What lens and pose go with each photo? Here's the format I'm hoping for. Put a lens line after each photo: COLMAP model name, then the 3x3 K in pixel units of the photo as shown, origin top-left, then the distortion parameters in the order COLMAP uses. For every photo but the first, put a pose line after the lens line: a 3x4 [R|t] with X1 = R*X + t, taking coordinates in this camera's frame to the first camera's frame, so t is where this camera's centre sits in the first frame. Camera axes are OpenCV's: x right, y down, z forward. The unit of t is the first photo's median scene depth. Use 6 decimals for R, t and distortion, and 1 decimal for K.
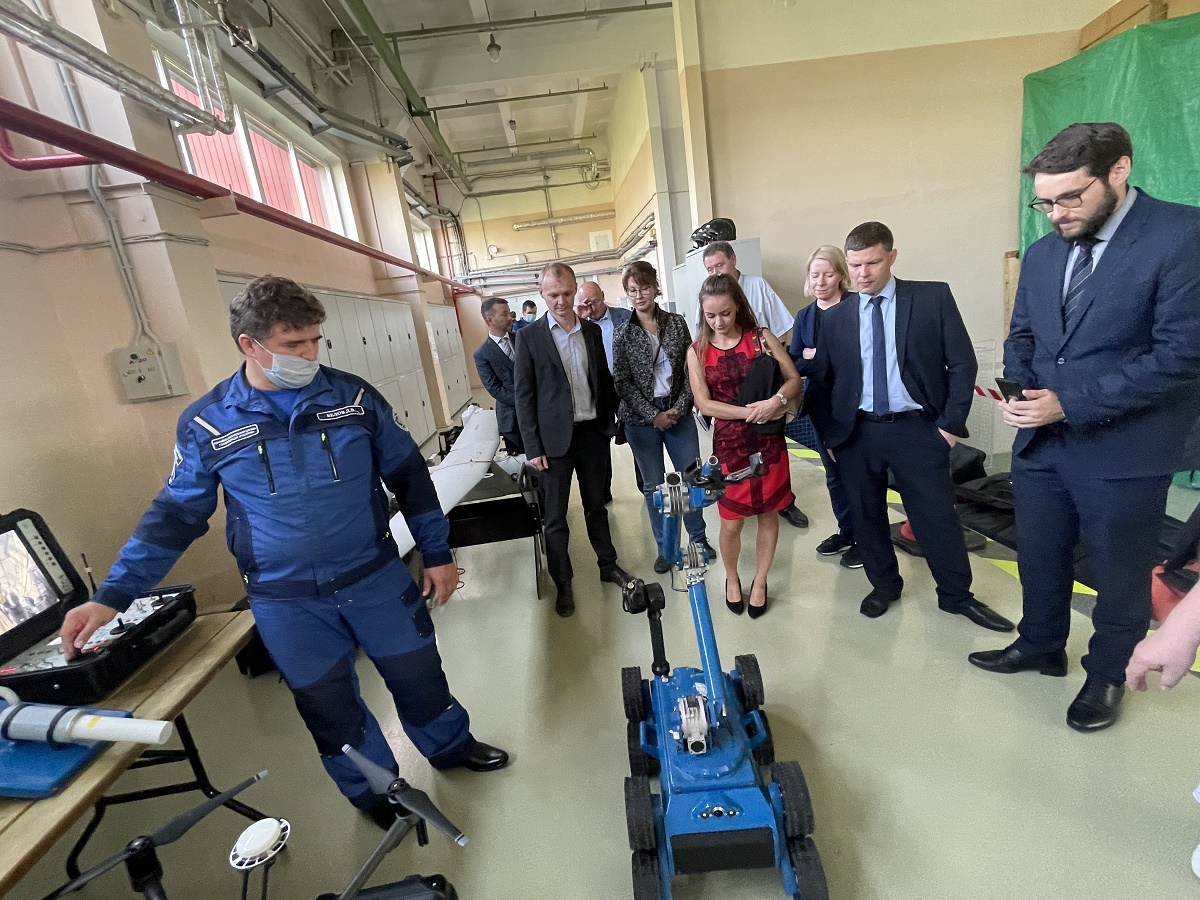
lens RADIAL K [[560.4, 0, 602.1], [0, 560.4, 449.4], [0, 0, 1]] dist [0.001208, 0.000144]
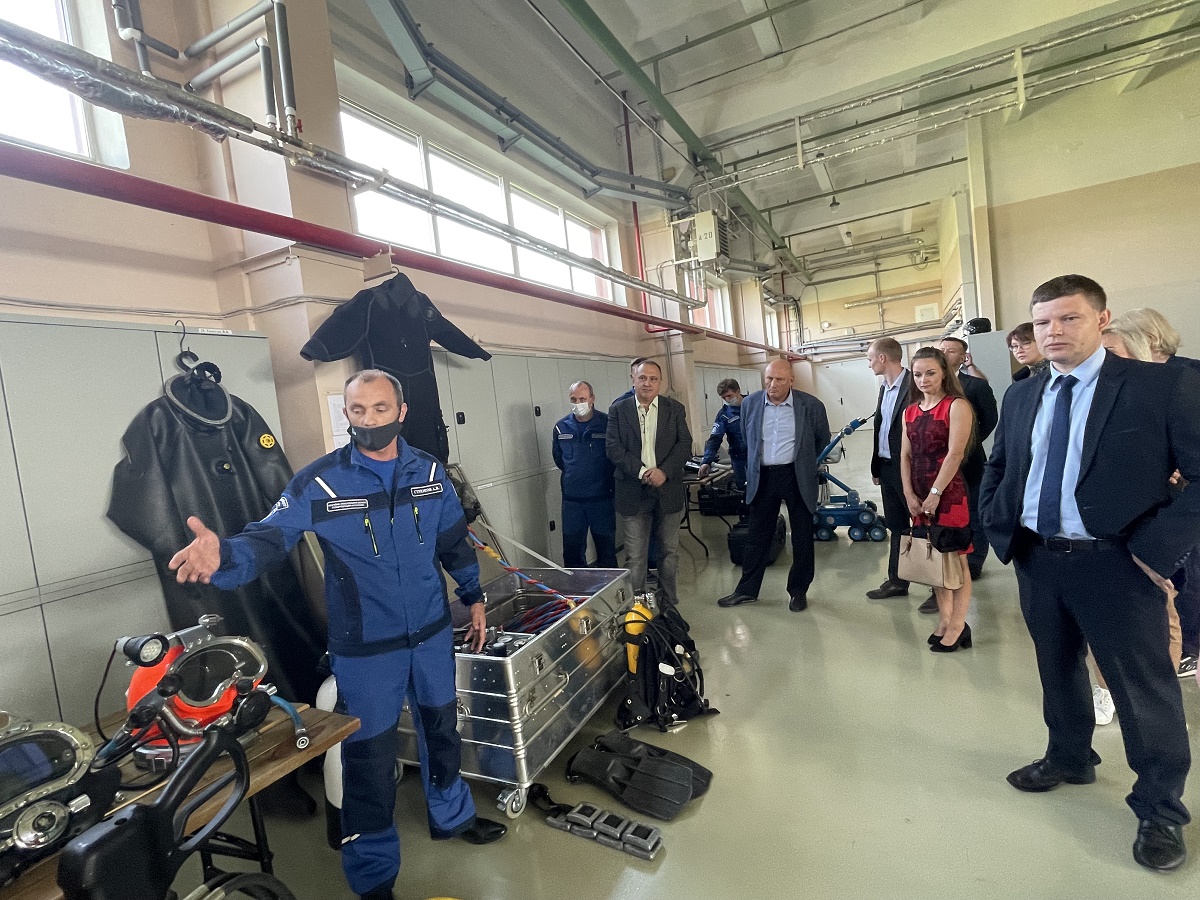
lens RADIAL K [[597.0, 0, 601.6], [0, 597.0, 451.4], [0, 0, 1]] dist [-0.001032, -0.000096]
pose [[0.855591, 0.069280, -0.512996, 0.077643], [-0.122896, 0.989856, -0.071289, 0.071943], [0.502853, 0.124039, 0.855426, -0.334452]]
